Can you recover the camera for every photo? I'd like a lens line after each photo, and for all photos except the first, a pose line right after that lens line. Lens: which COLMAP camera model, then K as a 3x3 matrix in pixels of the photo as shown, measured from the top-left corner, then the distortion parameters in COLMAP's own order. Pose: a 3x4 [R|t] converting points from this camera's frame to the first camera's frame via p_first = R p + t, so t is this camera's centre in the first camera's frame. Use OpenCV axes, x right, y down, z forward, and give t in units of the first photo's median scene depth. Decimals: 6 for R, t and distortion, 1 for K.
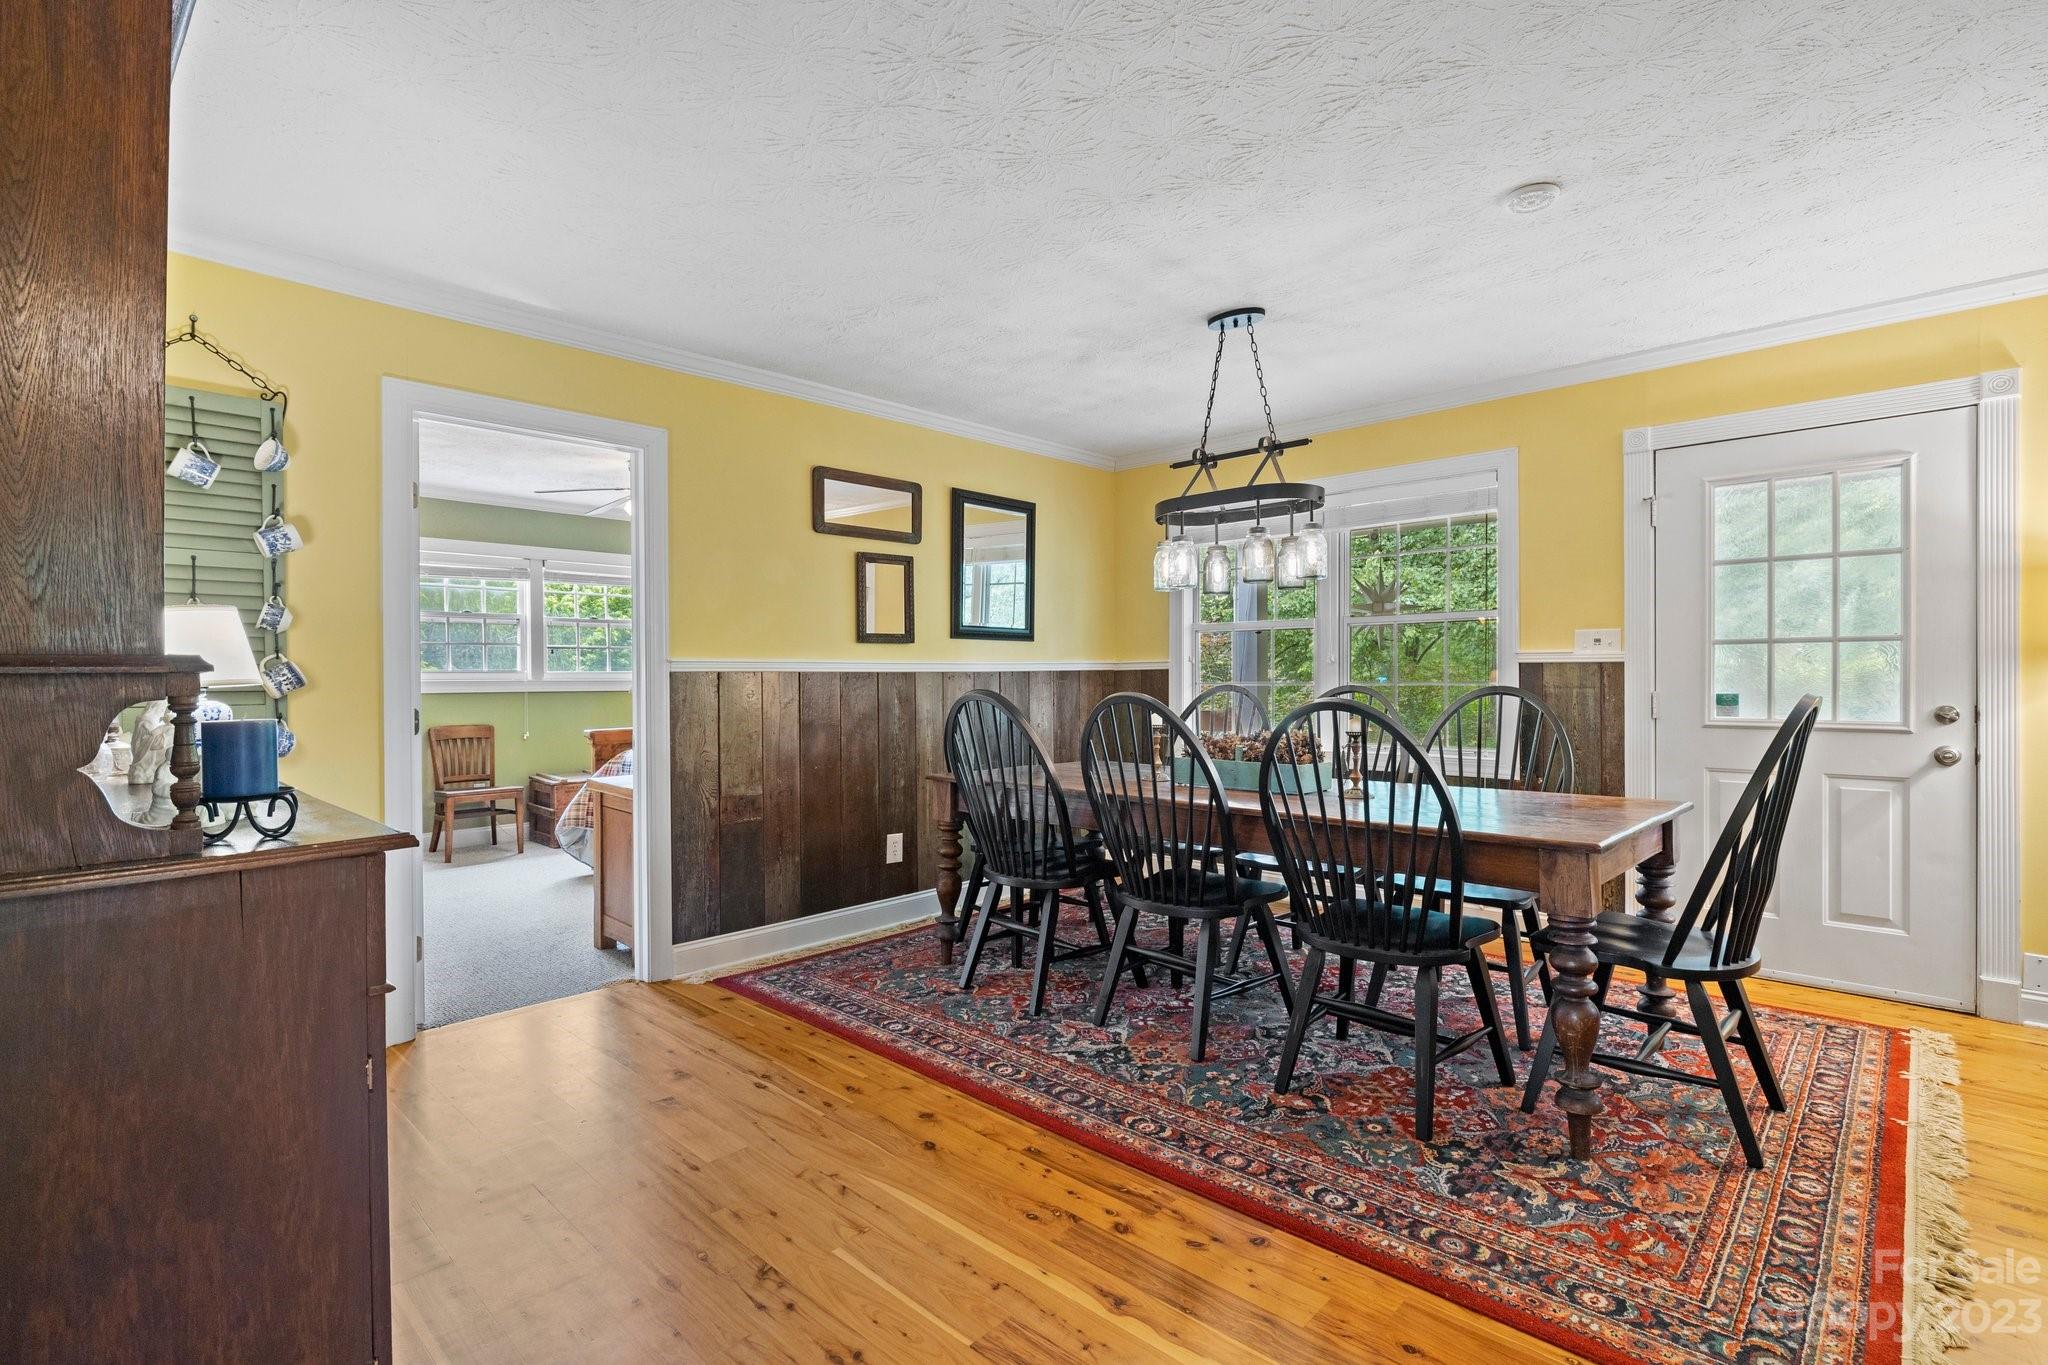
lens RADIAL K [[970.1, 0, 1024.0], [0, 970.1, 682.5], [0, 0, 1]] dist [-0.002582, -0.000240]
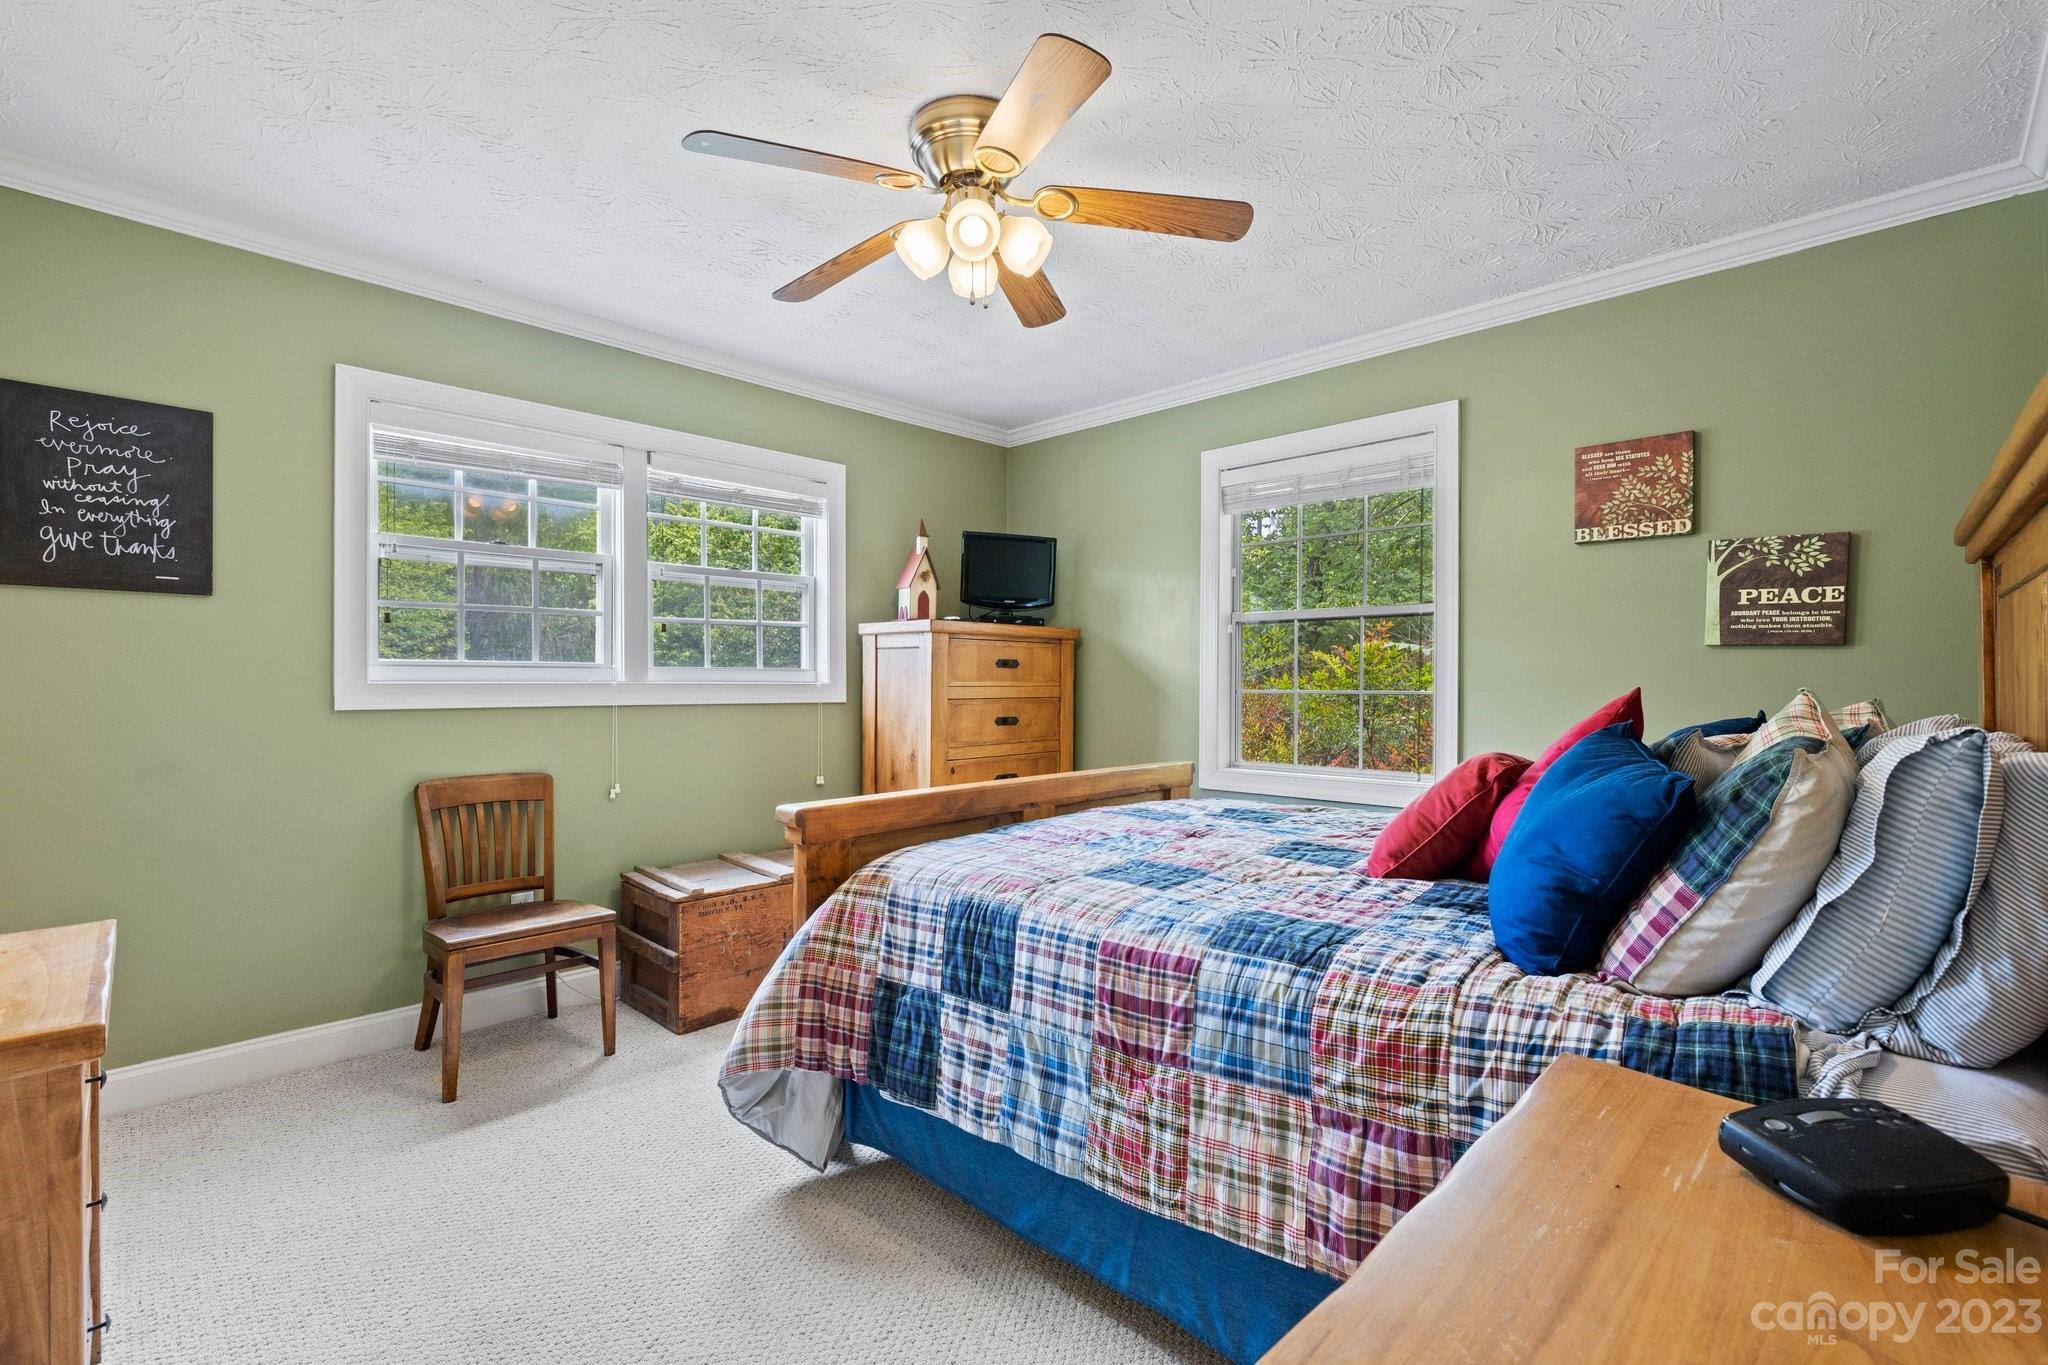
lens RADIAL K [[900.3, 0, 1024.0], [0, 900.3, 682.5], [0, 0, 1]] dist [0.001618, 0.000096]
pose [[0.999989, 0.003302, -0.003432, -0.306908], [-0.003303, 0.999995, -0.000251, -0.004249], [0.003431, 0.000262, 0.999994, 0.545146]]
